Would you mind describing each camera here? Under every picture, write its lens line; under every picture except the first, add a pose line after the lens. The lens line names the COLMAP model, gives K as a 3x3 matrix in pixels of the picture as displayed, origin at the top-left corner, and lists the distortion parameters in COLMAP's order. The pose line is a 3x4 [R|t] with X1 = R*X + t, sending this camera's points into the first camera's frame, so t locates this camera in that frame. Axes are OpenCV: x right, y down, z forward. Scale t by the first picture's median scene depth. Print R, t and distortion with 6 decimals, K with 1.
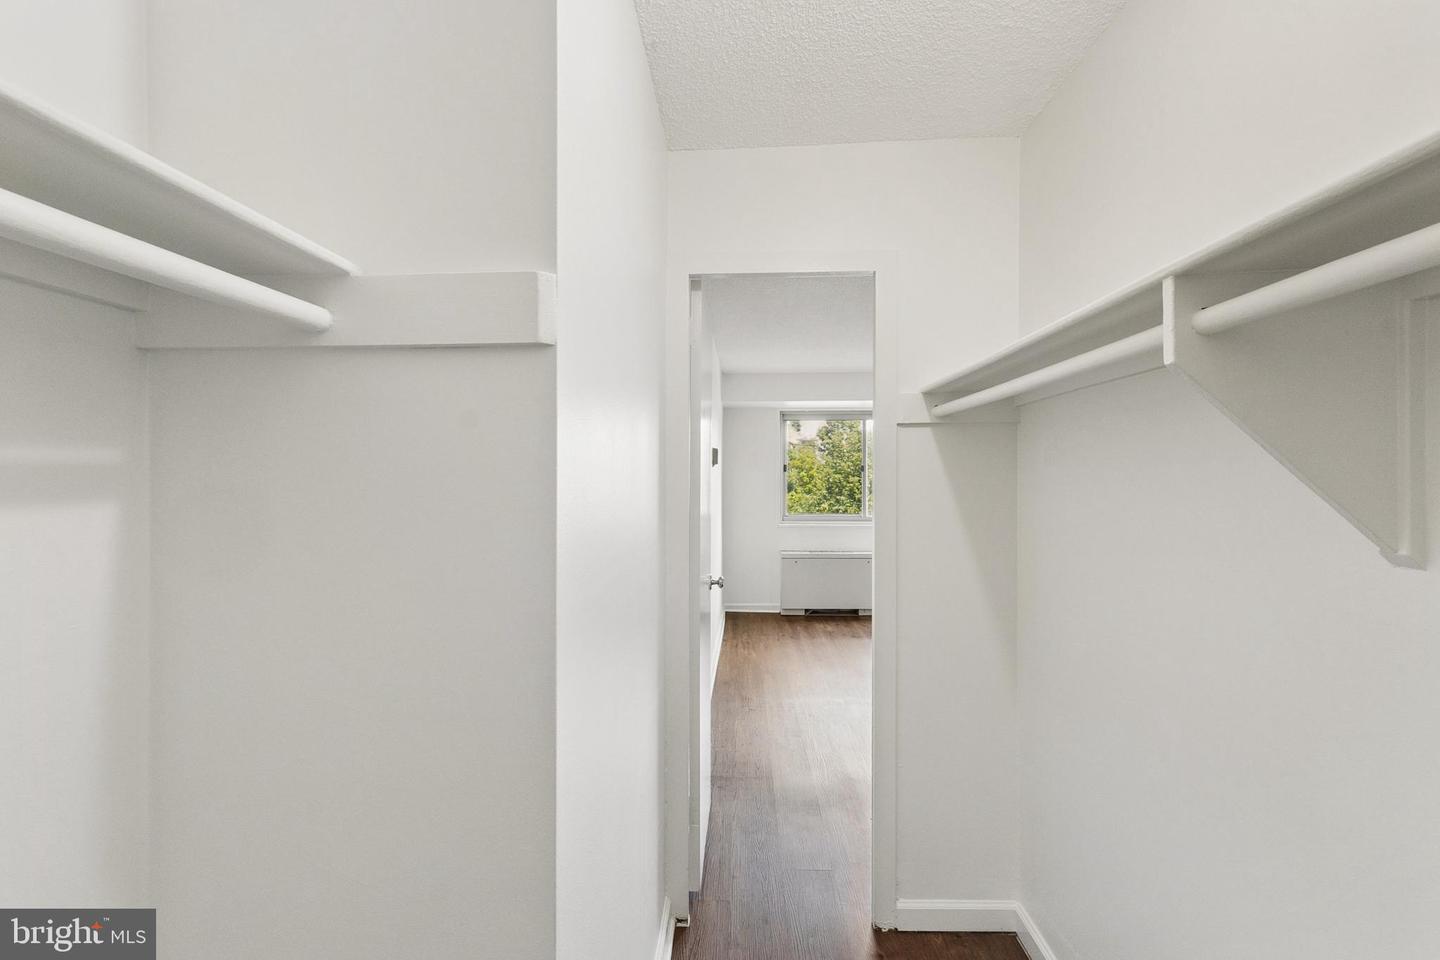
lens RADIAL K [[655.7, 0, 720.0], [0, 655.7, 480.0], [0, 0, 1]] dist [0.003015, 0.000273]
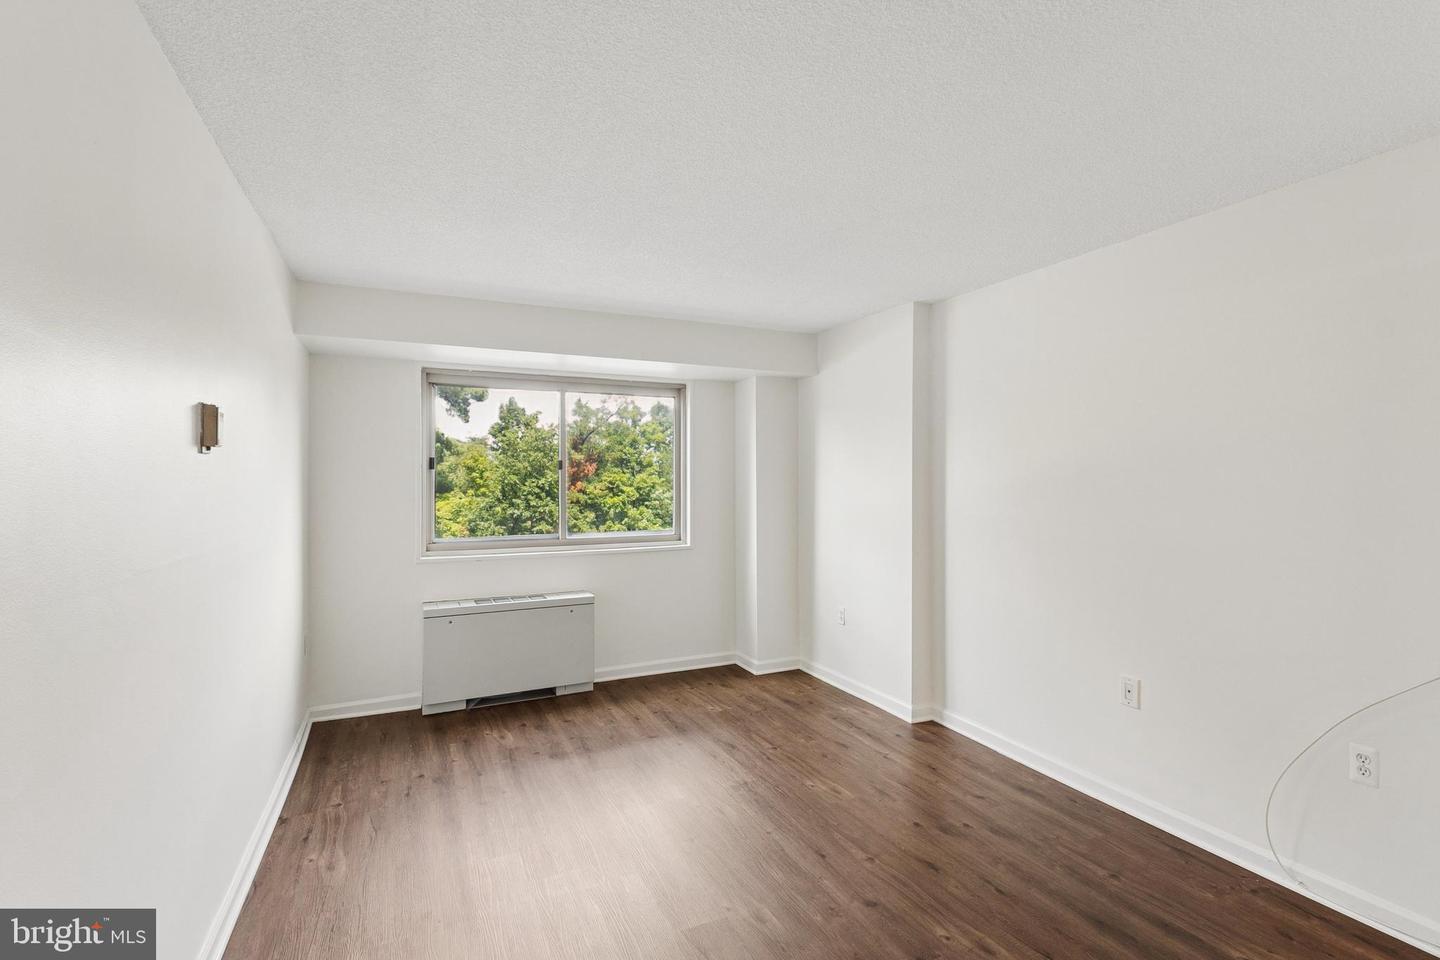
lens RADIAL K [[655.7, 0, 720.0], [0, 655.7, 480.0], [0, 0, 1]] dist [0.003015, 0.000273]
pose [[0.884580, -0.001548, 0.466386, 0.055365], [0.002420, 0.999996, -0.001271, -0.001656], [-0.466383, 0.002253, 0.884580, 0.361921]]
